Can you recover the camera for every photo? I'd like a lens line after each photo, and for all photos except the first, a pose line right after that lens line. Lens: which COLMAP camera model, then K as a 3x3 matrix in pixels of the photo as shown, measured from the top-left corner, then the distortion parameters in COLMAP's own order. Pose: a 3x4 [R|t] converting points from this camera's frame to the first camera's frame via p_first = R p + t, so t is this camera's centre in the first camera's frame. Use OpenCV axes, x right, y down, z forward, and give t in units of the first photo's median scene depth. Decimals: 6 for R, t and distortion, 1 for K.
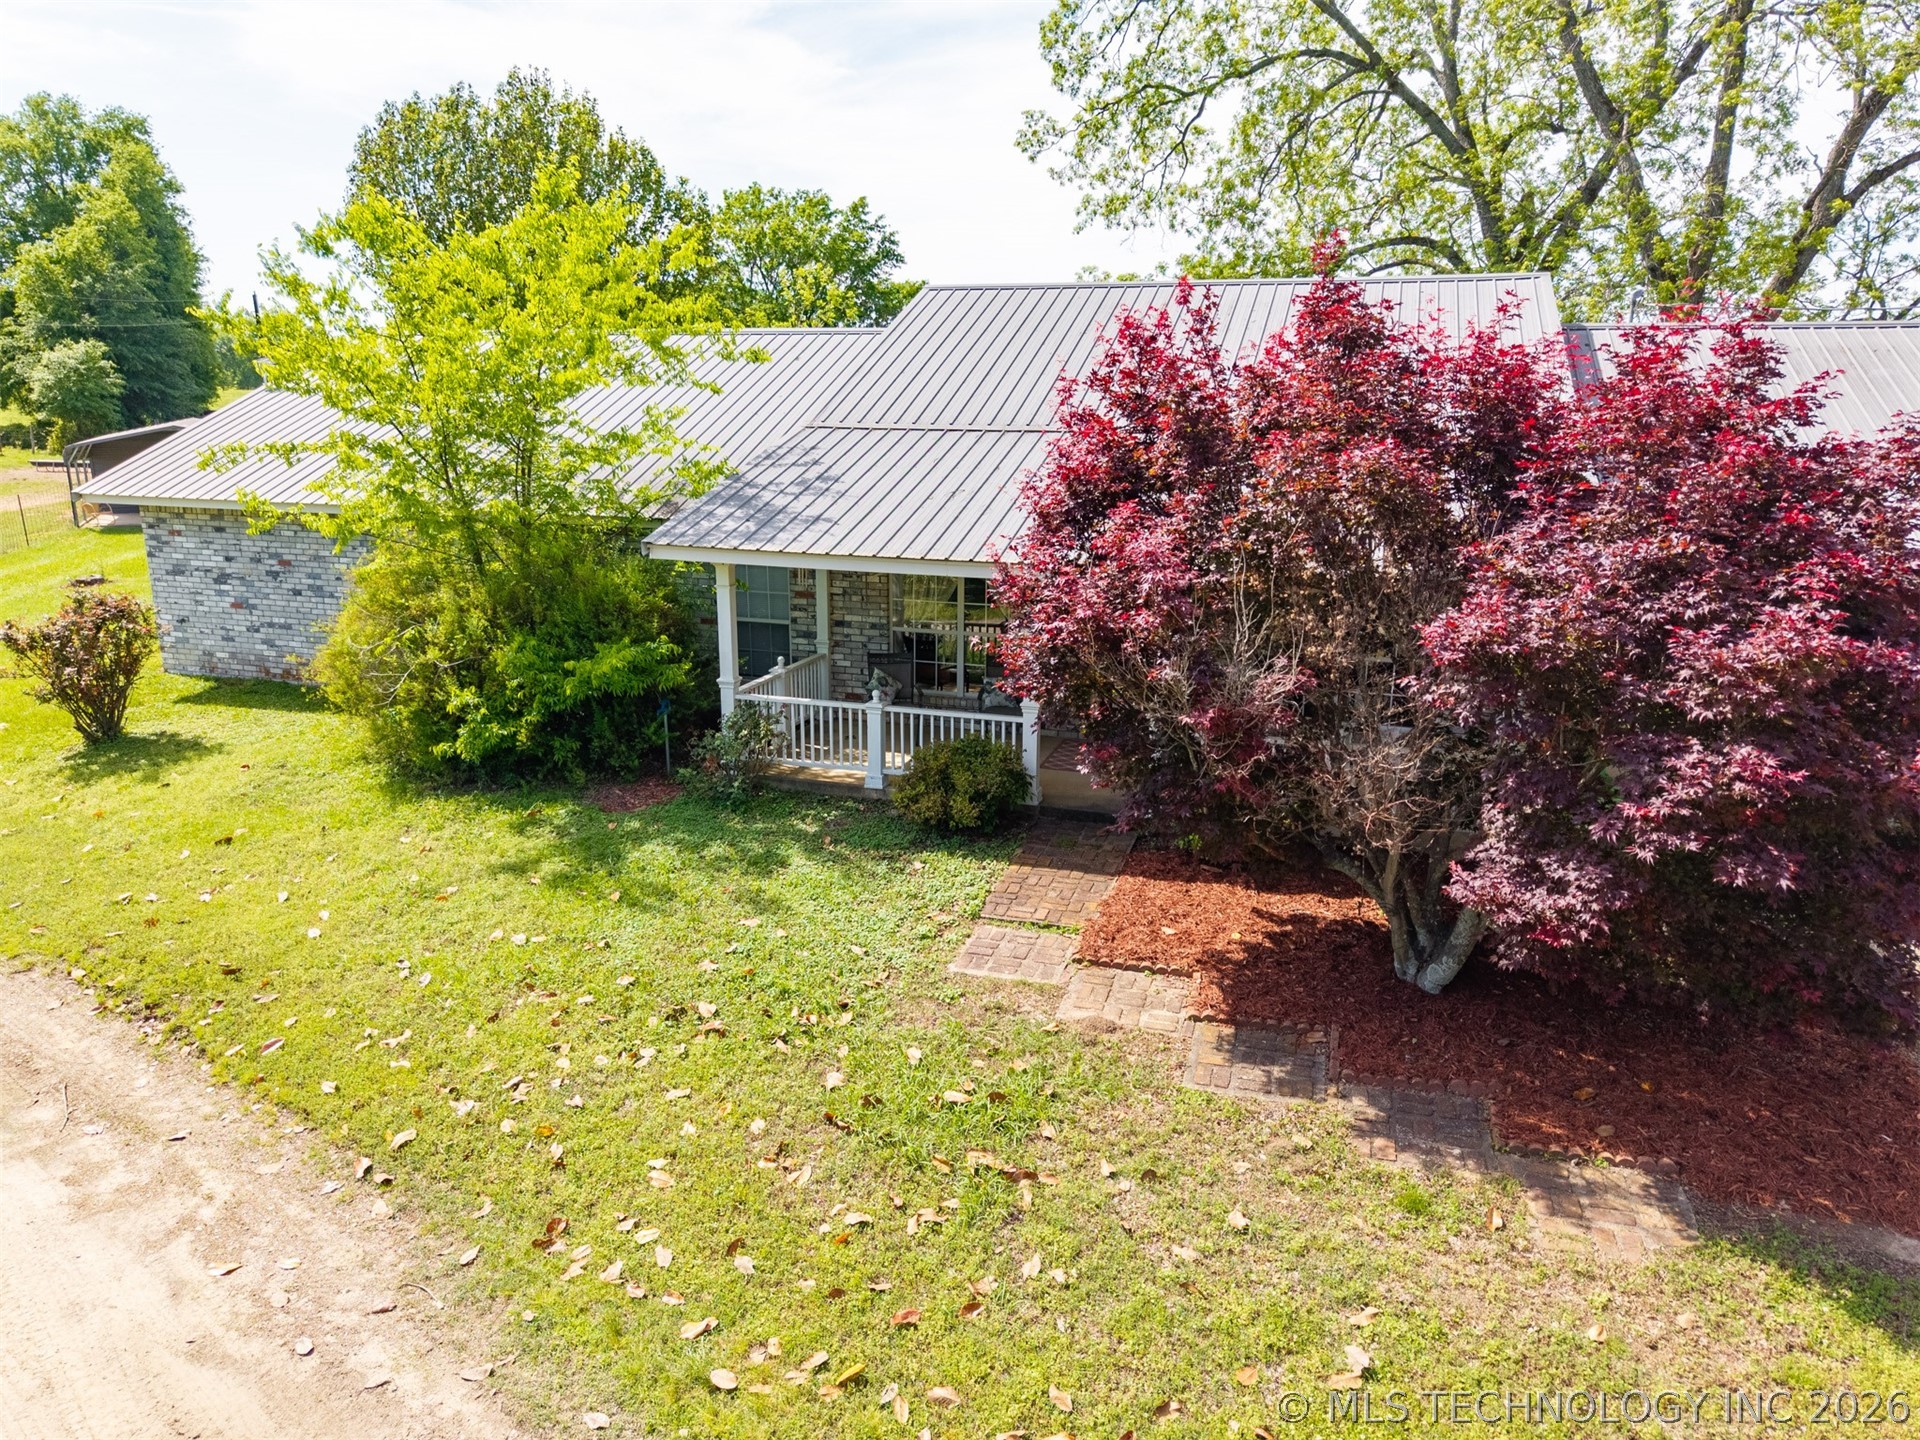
lens RADIAL K [[1282.5, 0, 952.5], [0, 1282.5, 722.2], [0, 0, 1]] dist [-0.005637, 0.006345]
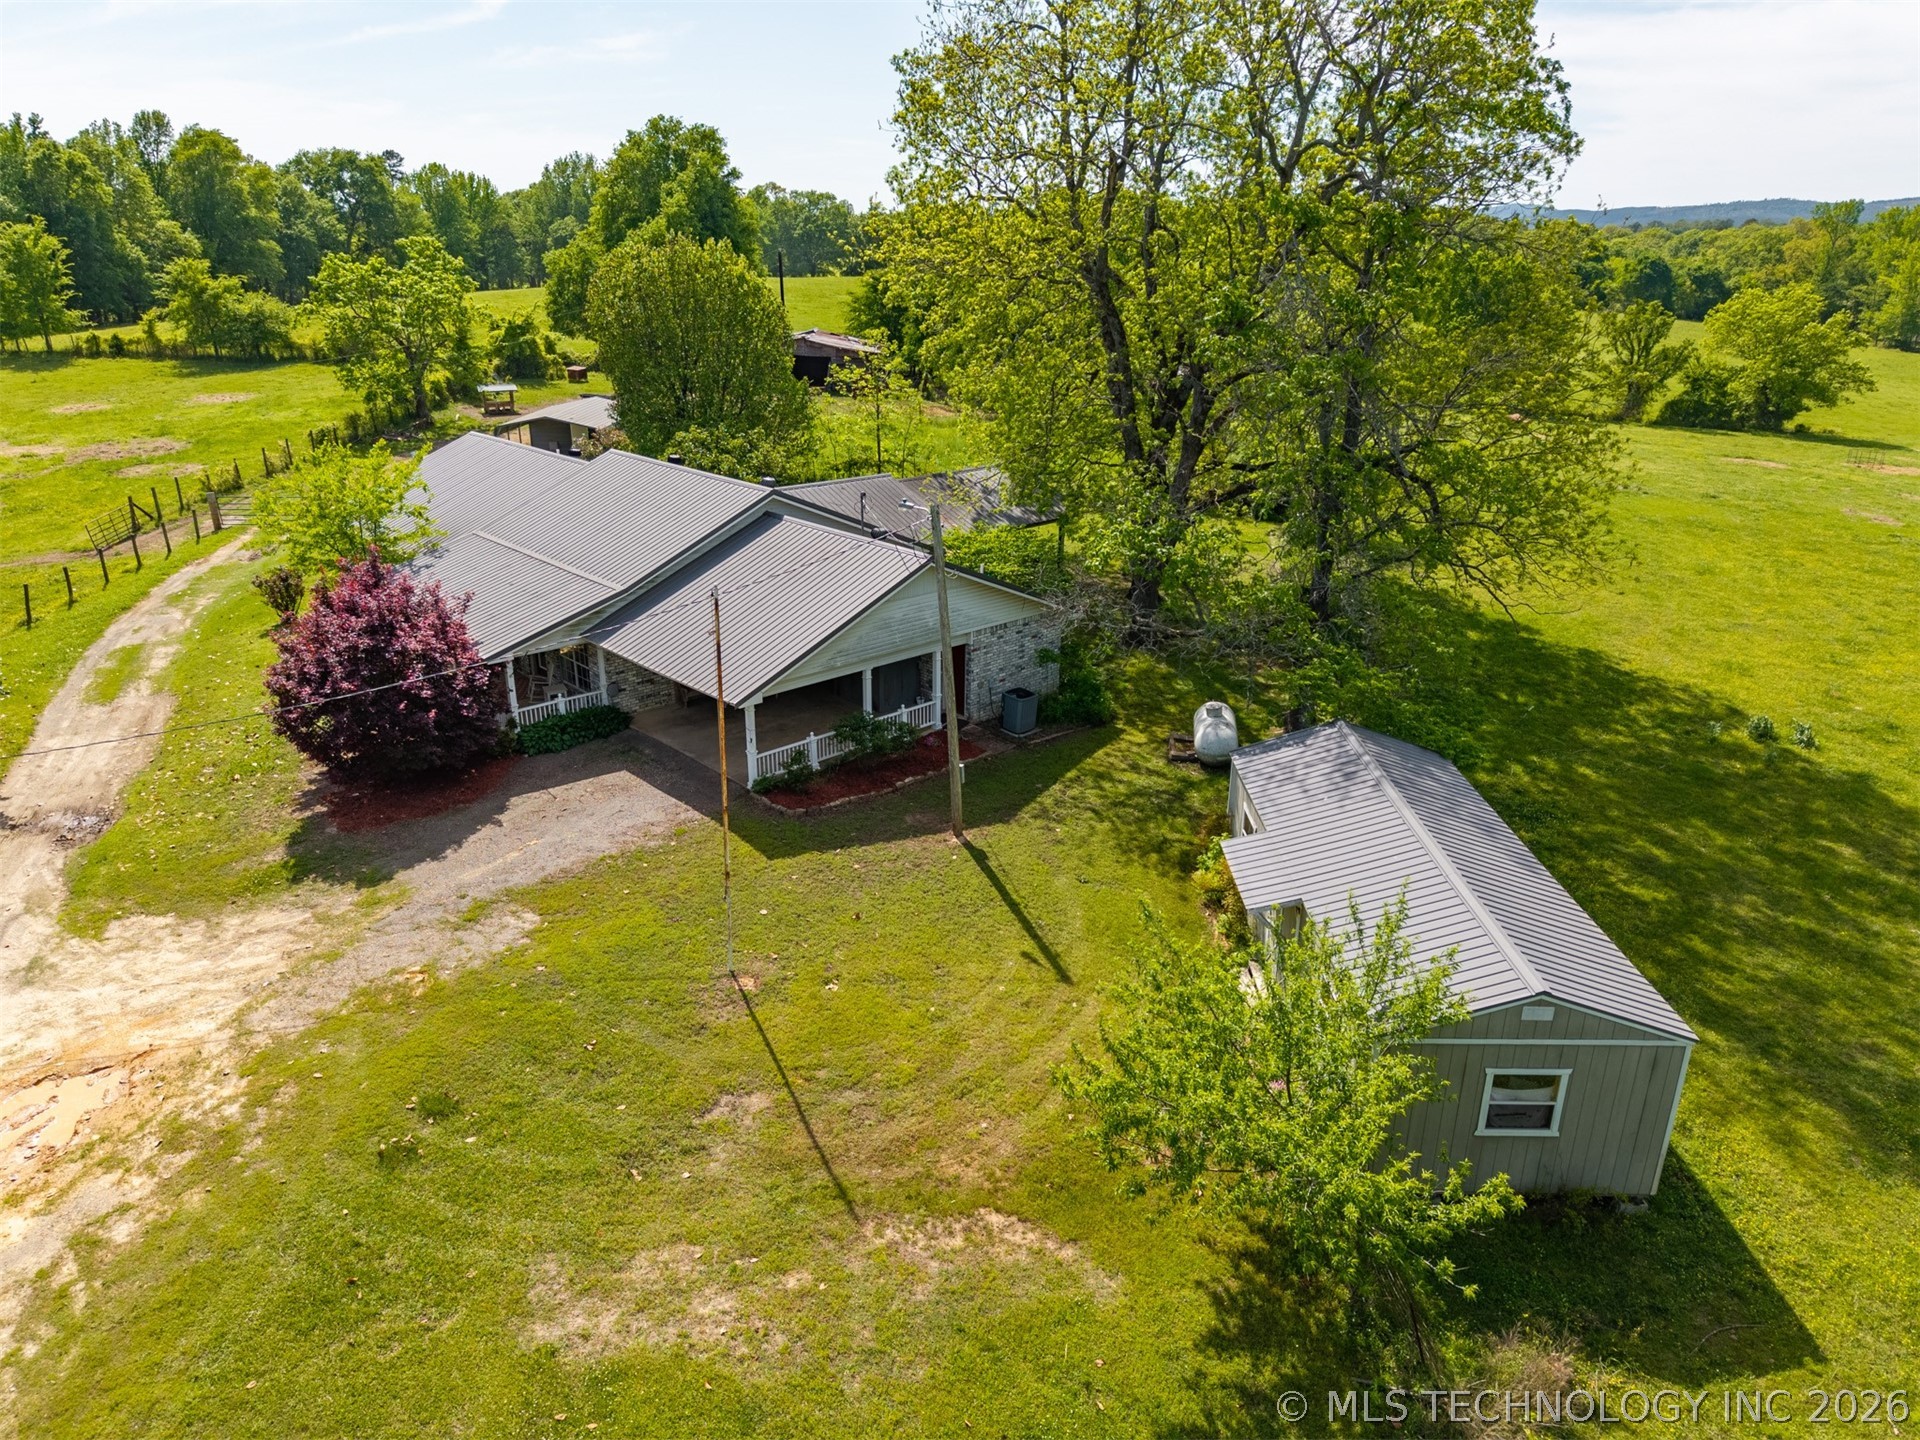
lens RADIAL K [[1311.5, 0, 968.8], [0, 1311.5, 685.4], [0, 0, 1]] dist [0.000619, -0.003657]
pose [[0.871009, 0.160555, -0.464289, 2.006193], [-0.122651, 0.986228, 0.110951, -0.356145], [0.475709, -0.039693, 0.878707, -0.793400]]
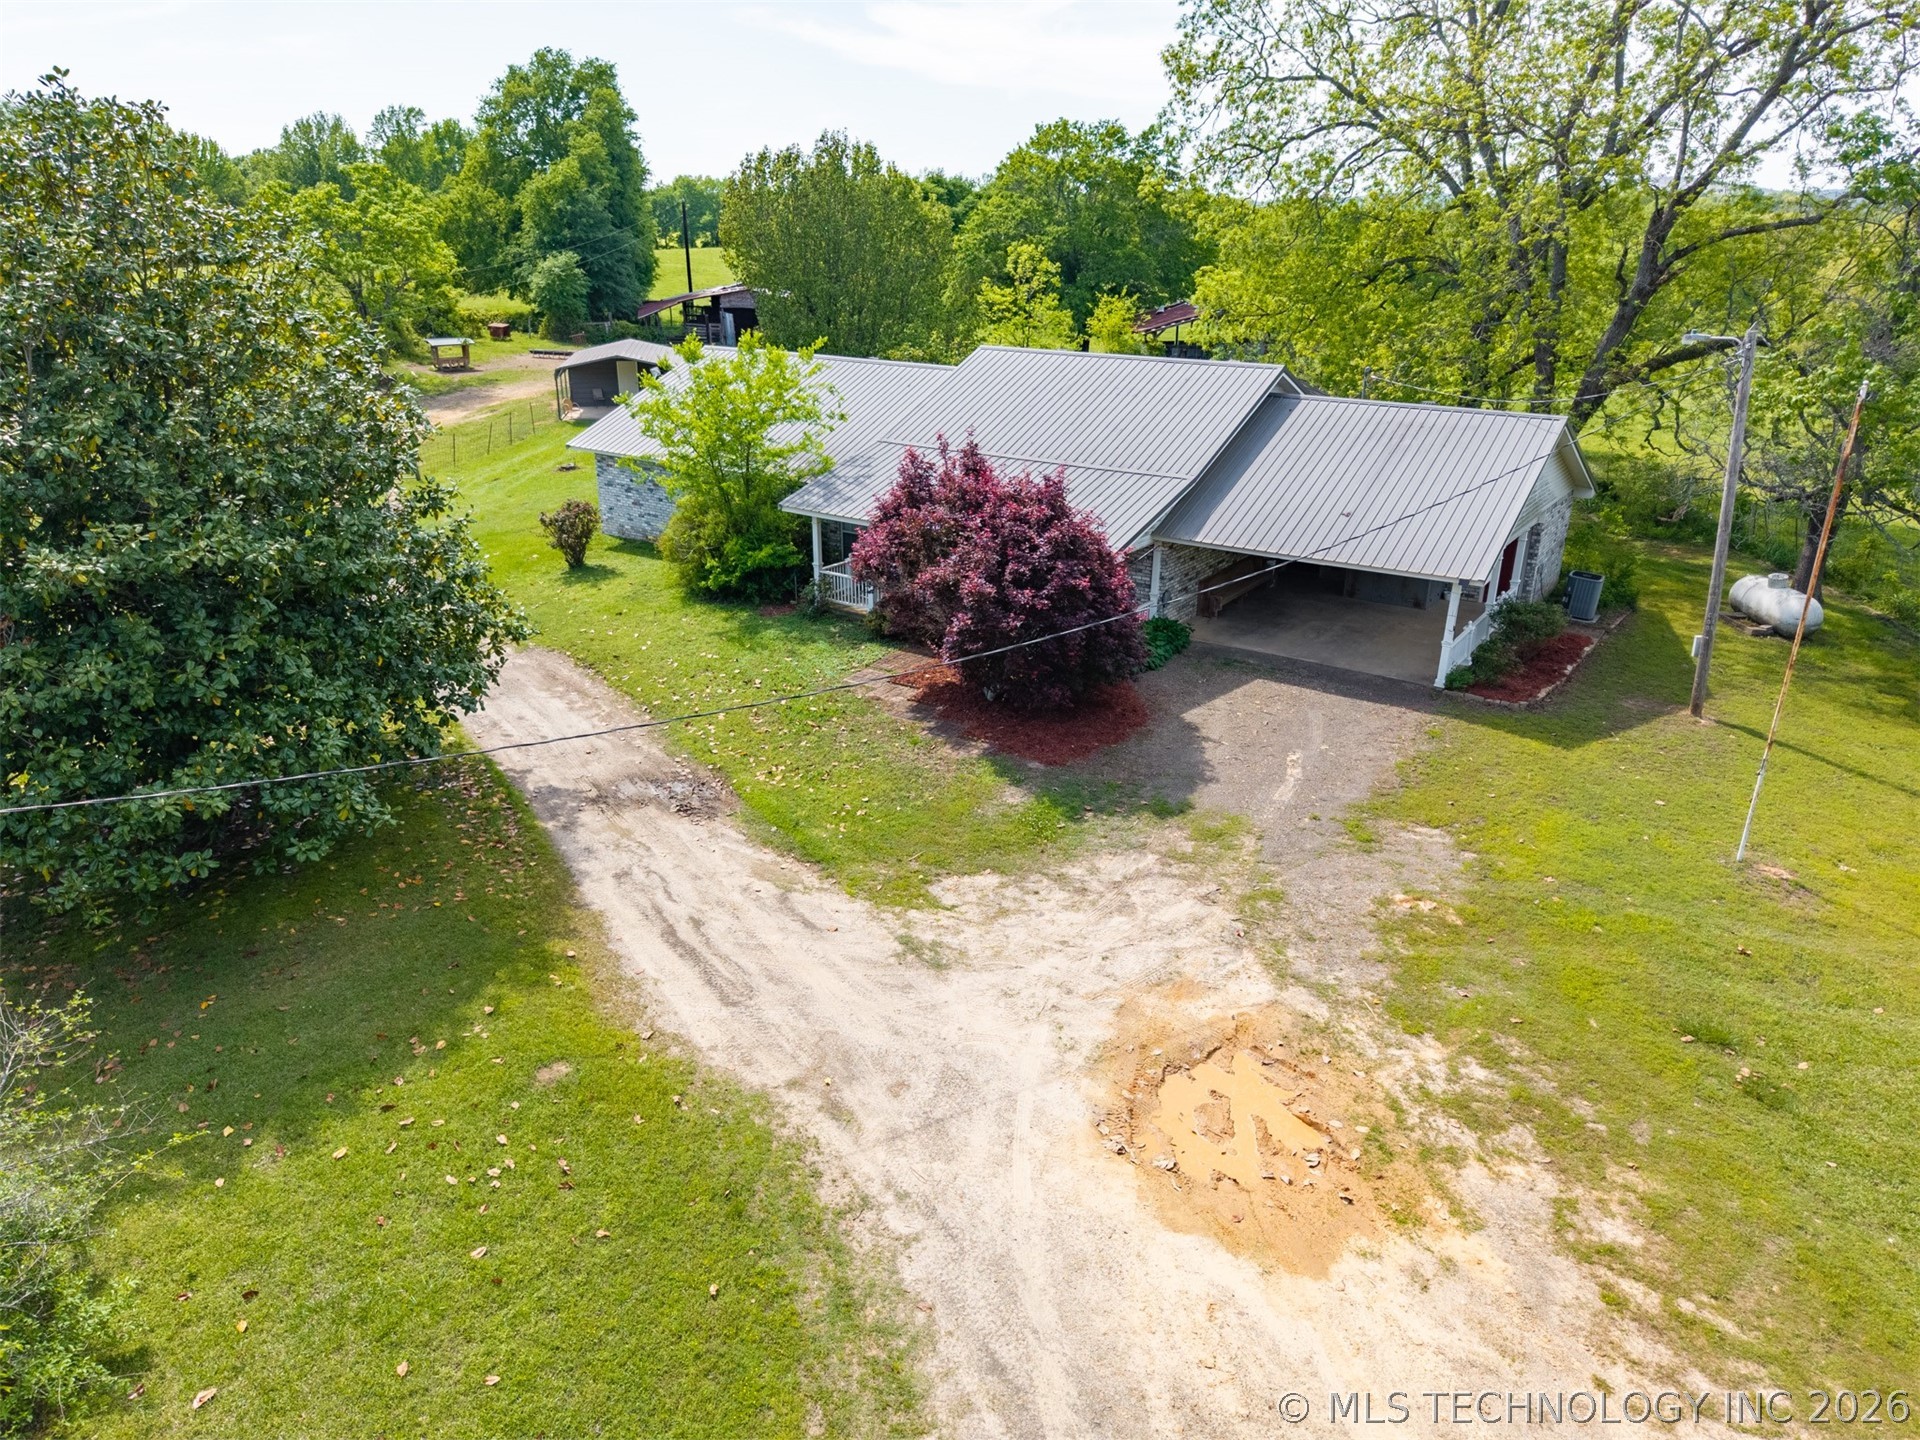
lens RADIAL K [[1293.4, 0, 950.8], [0, 1293.4, 704.1], [0, 0, 1]] dist [0.005899, -0.002270]
pose [[0.954367, 0.104104, -0.279905, 0.662915], [-0.074087, 0.990507, 0.115790, -0.063342], [0.289302, -0.089769, 0.953019, -1.056090]]
